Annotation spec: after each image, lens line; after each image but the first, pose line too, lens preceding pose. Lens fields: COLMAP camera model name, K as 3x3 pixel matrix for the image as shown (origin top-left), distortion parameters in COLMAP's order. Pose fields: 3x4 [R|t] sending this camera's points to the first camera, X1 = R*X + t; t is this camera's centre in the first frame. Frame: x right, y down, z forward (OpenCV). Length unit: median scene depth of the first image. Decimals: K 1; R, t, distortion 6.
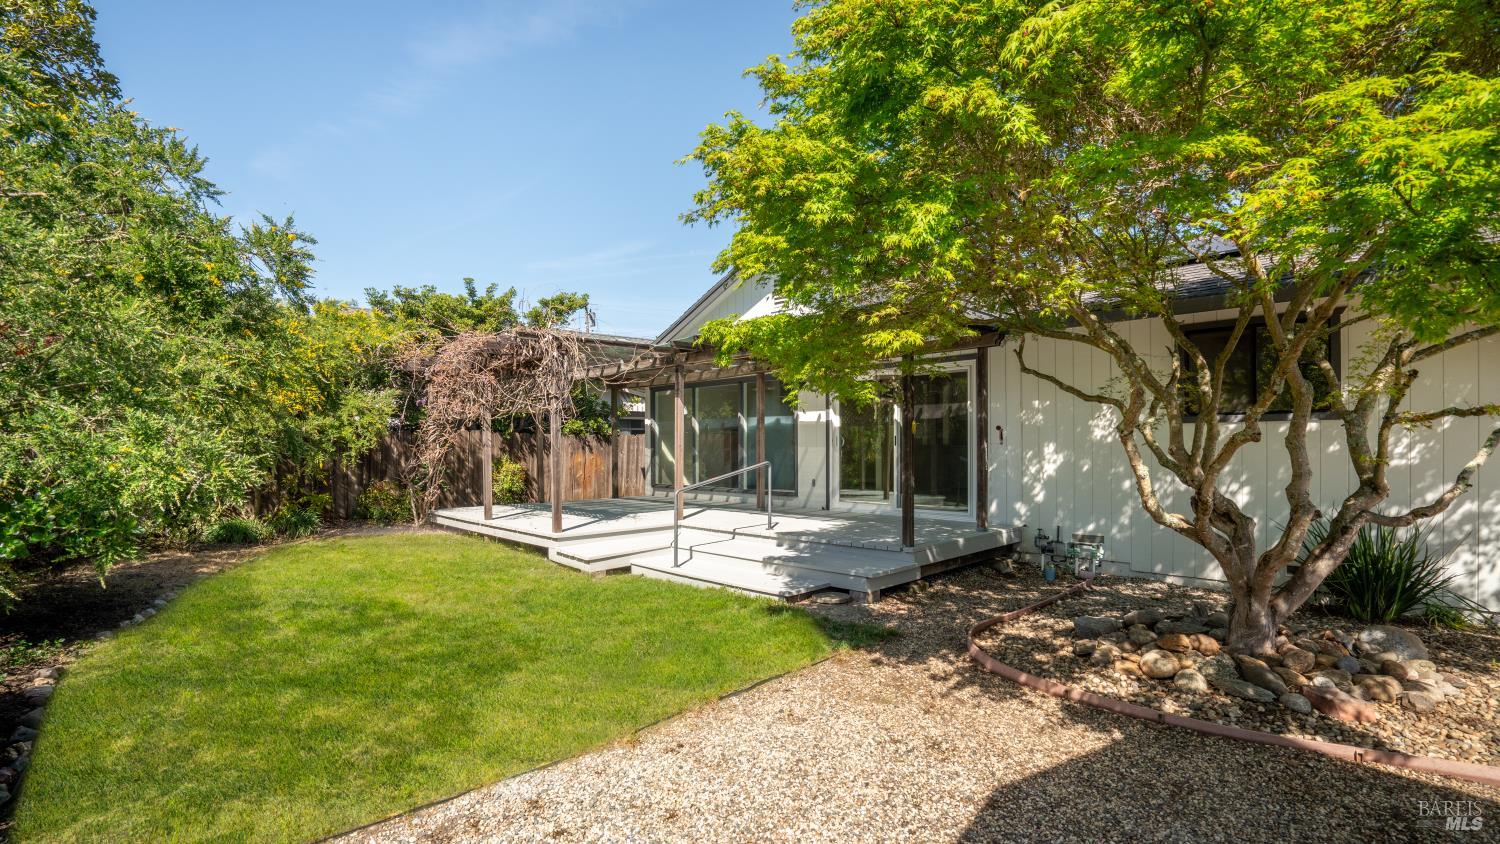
lens RADIAL K [[692.9, 0, 748.4], [0, 692.9, 430.6], [0, 0, 1]] dist [-0.050634, 0.018945]
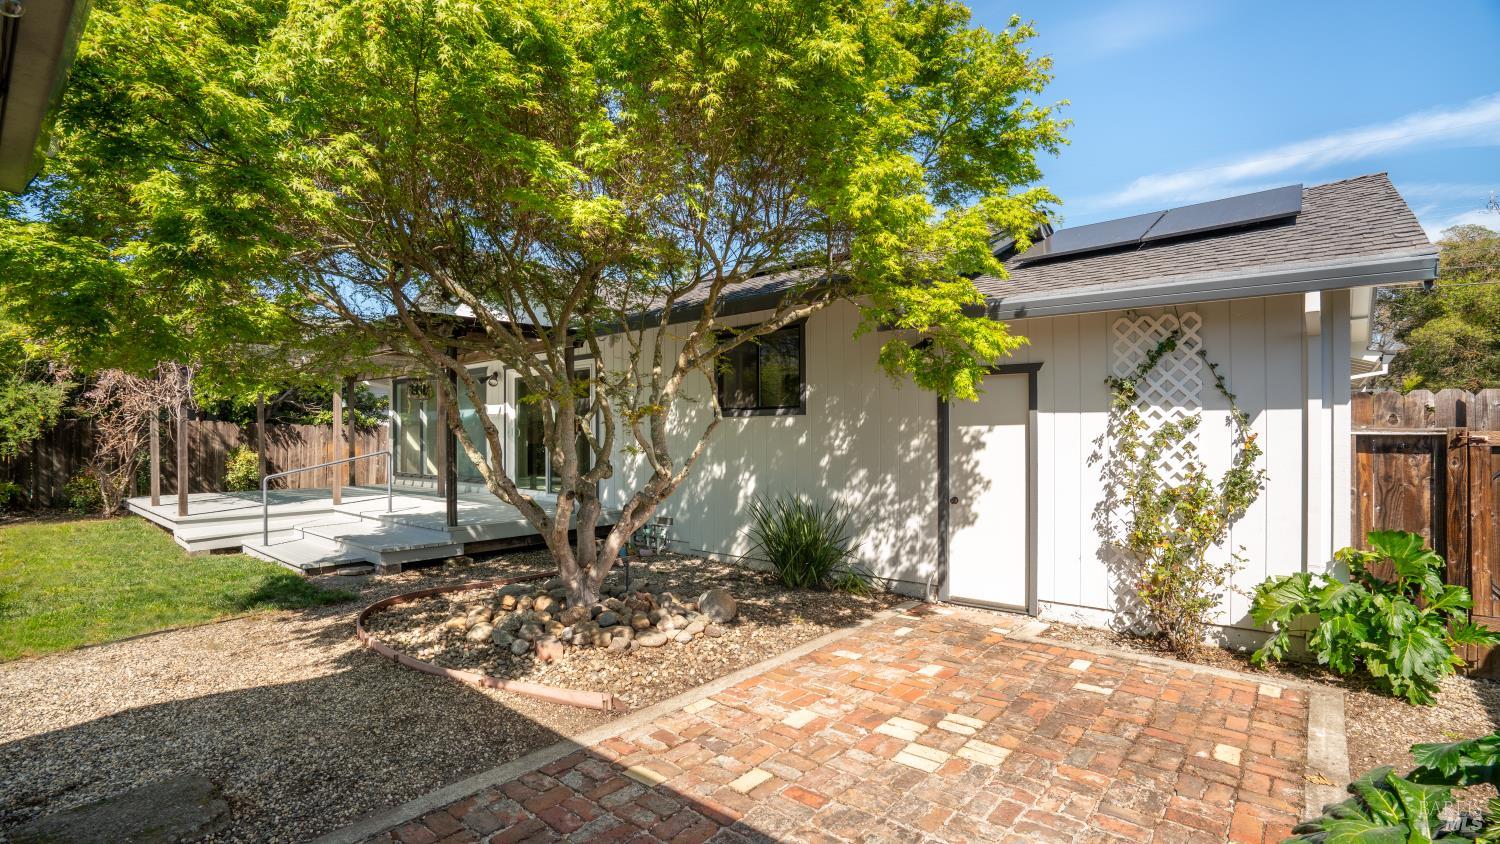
lens RADIAL K [[692.9, 0, 745.1], [0, 692.9, 434.0], [0, 0, 1]] dist [-0.050634, 0.018945]
pose [[0.996170, 0.003211, 0.087380, 0.495563], [-0.004886, 0.999808, 0.018957, -0.005566], [-0.087302, -0.019312, 0.995995, -0.127307]]
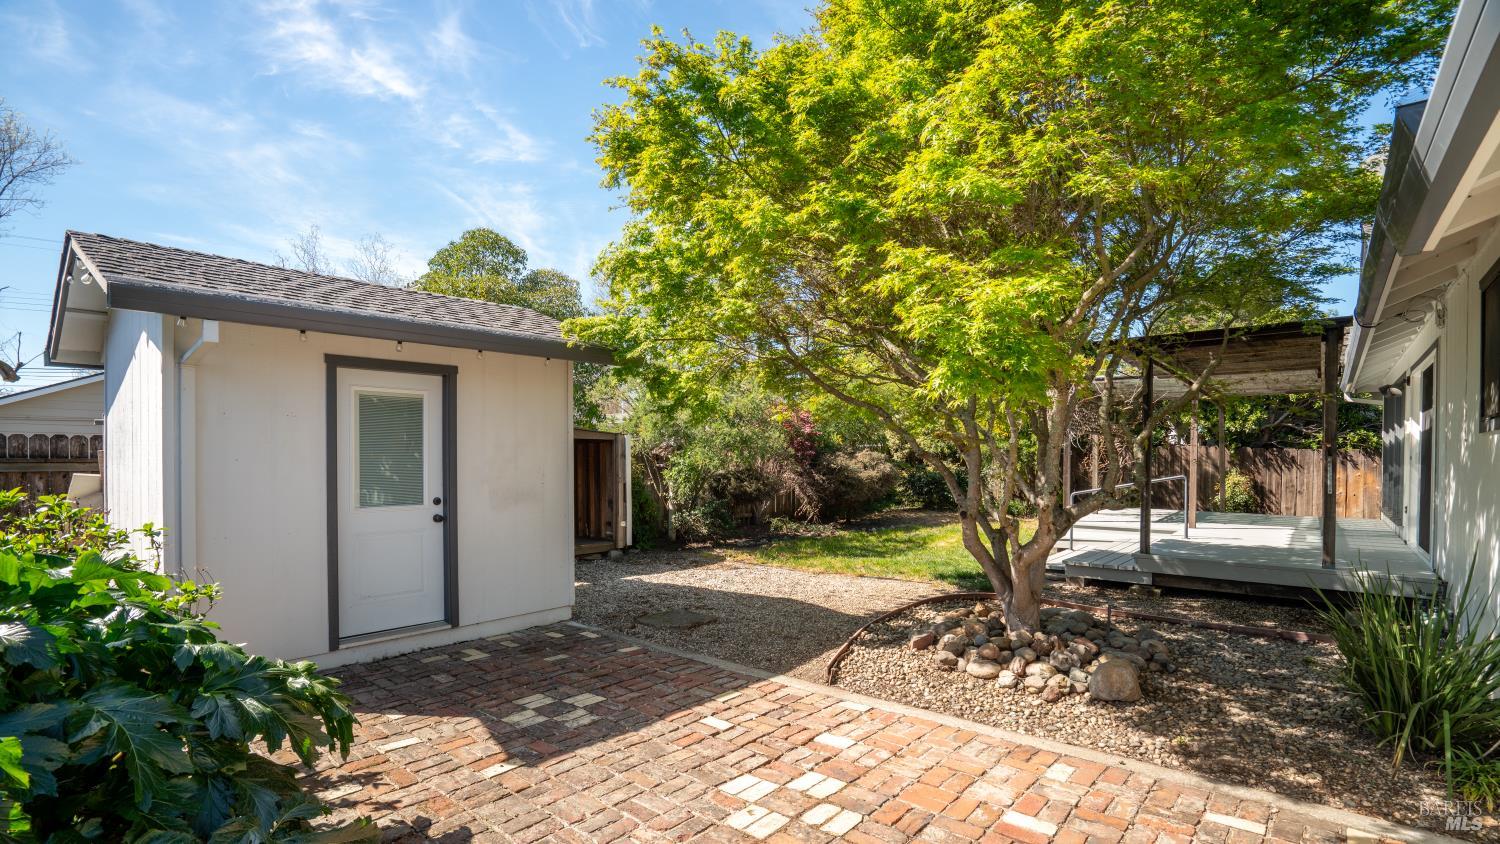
lens RADIAL K [[692.9, 0, 753.7], [0, 692.9, 461.0], [0, 0, 1]] dist [-0.050634, 0.018945]
pose [[0.104393, 0.014814, -0.994426, 1.016977], [0.013405, 0.999777, 0.016301, -0.005535], [0.994446, -0.015032, 0.104172, 0.215142]]
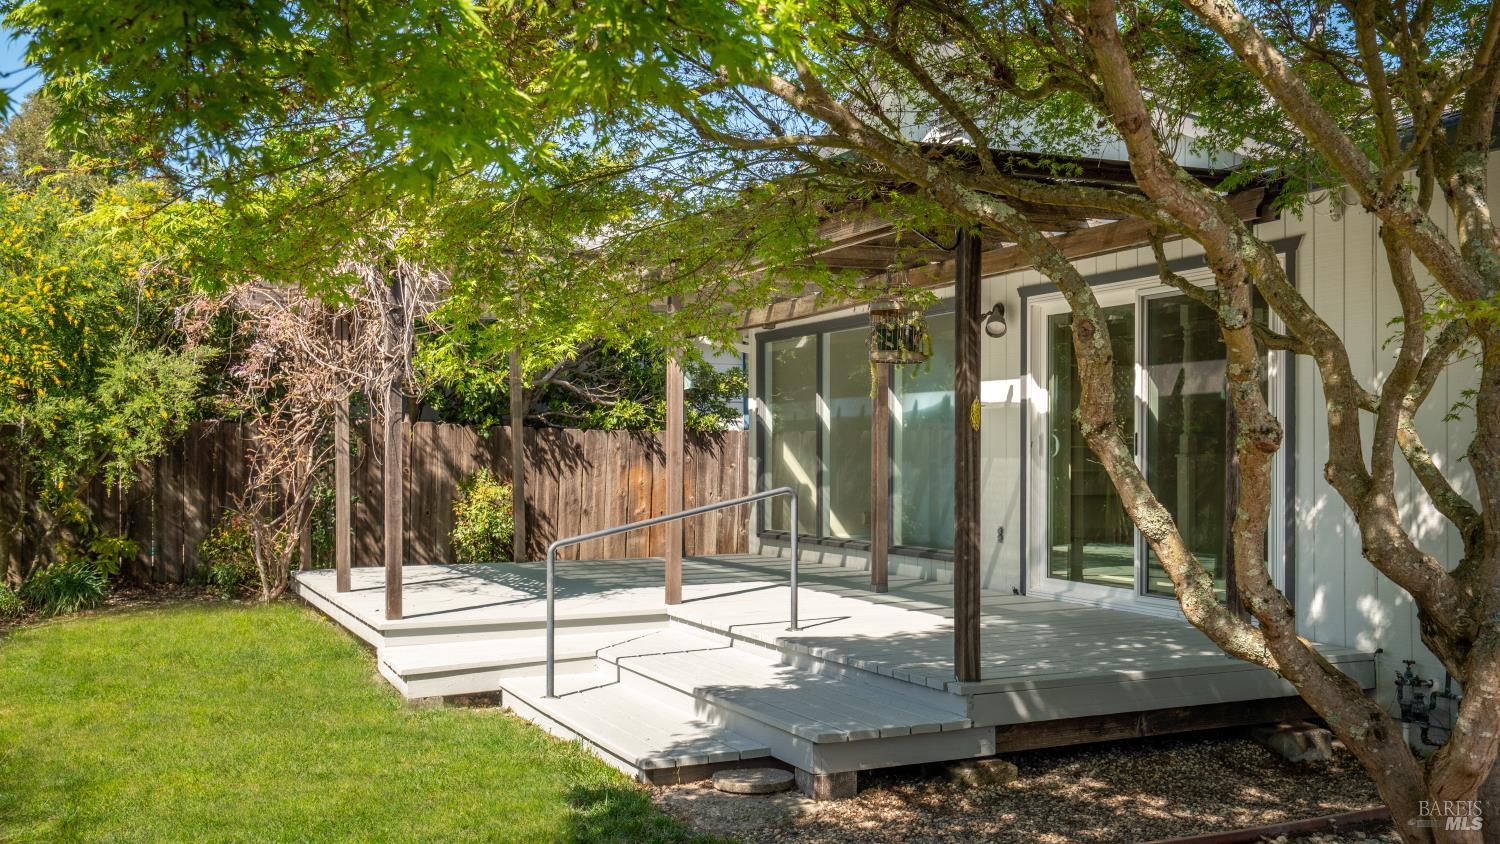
lens RADIAL K [[1437.4, 0, 789.7], [0, 1437.4, 459.2], [0, 0, 1]] dist [0.038286, 0.000000]
pose [[0.948635, 0.007312, -0.316287, 0.338617], [0.001196, 0.999643, 0.026697, -0.001238], [0.316369, -0.025704, 0.948288, 0.065552]]
